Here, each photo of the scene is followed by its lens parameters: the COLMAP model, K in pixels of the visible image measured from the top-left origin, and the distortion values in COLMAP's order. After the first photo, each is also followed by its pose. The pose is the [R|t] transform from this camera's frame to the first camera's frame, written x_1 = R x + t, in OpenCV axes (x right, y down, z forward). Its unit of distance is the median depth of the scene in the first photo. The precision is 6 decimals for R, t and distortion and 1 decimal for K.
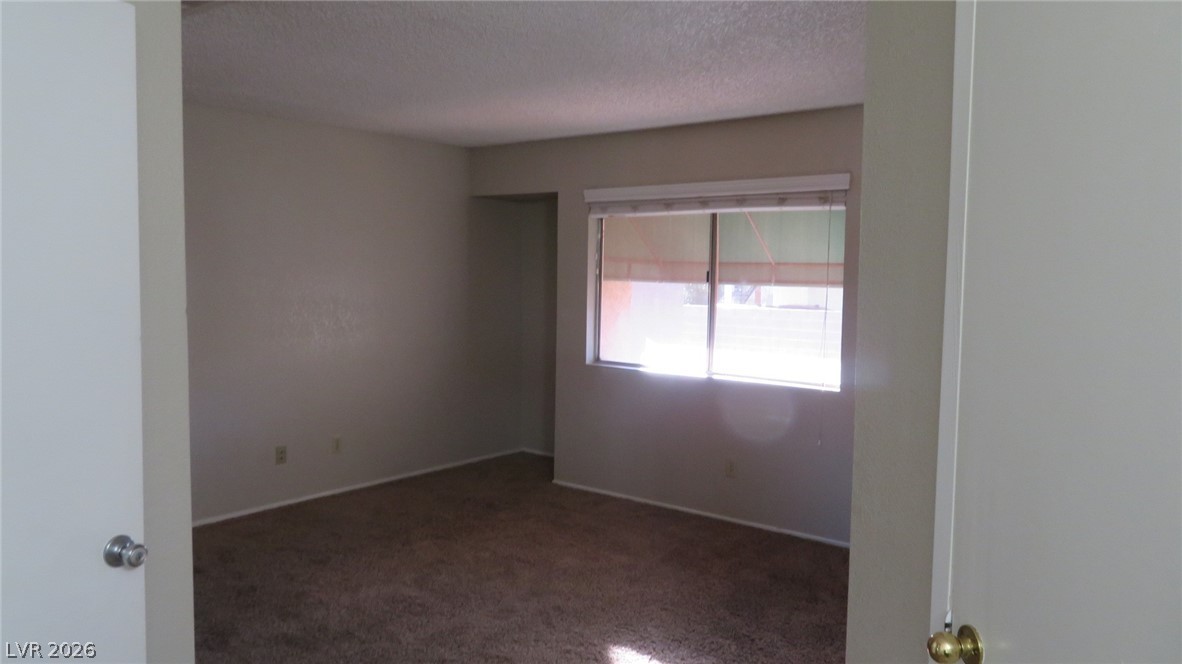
lens RADIAL K [[852.9, 0, 591.0], [0, 852.9, 332.0], [0, 0, 1]] dist [0.007520, 0.011567]
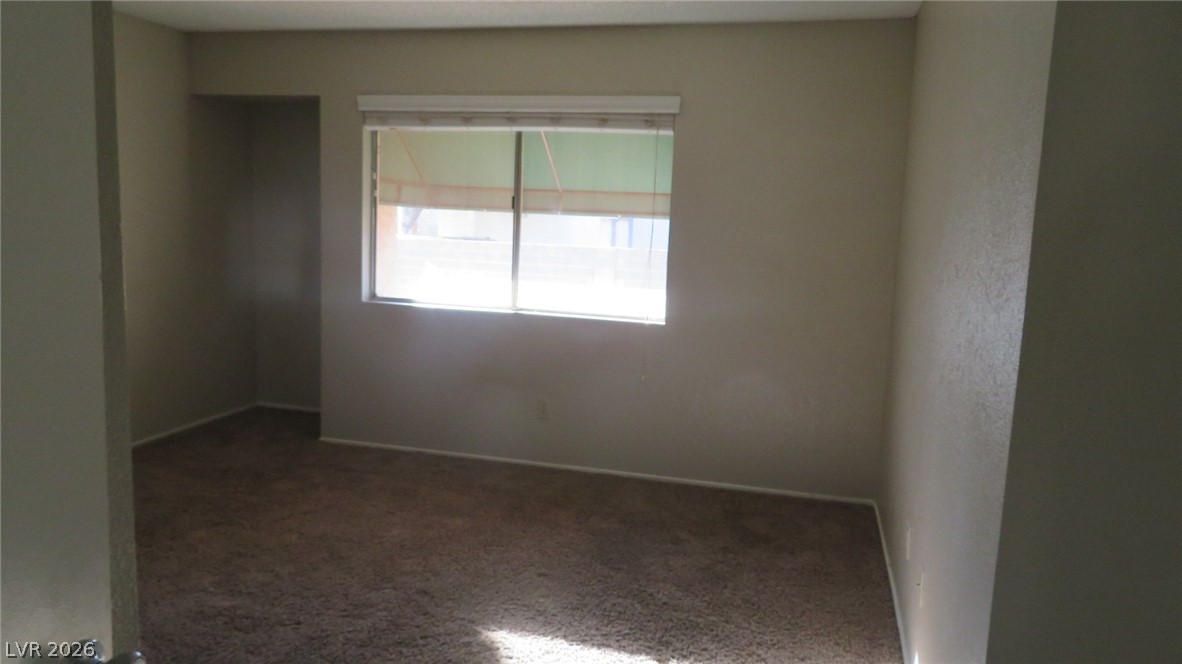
lens RADIAL K [[852.9, 0, 591.0], [0, 852.9, 332.0], [0, 0, 1]] dist [0.007520, 0.011567]
pose [[0.915739, -0.036127, 0.400147, -0.158310], [0.004378, 0.996787, 0.079975, -0.000055], [-0.401751, -0.071485, 0.912955, 0.132860]]
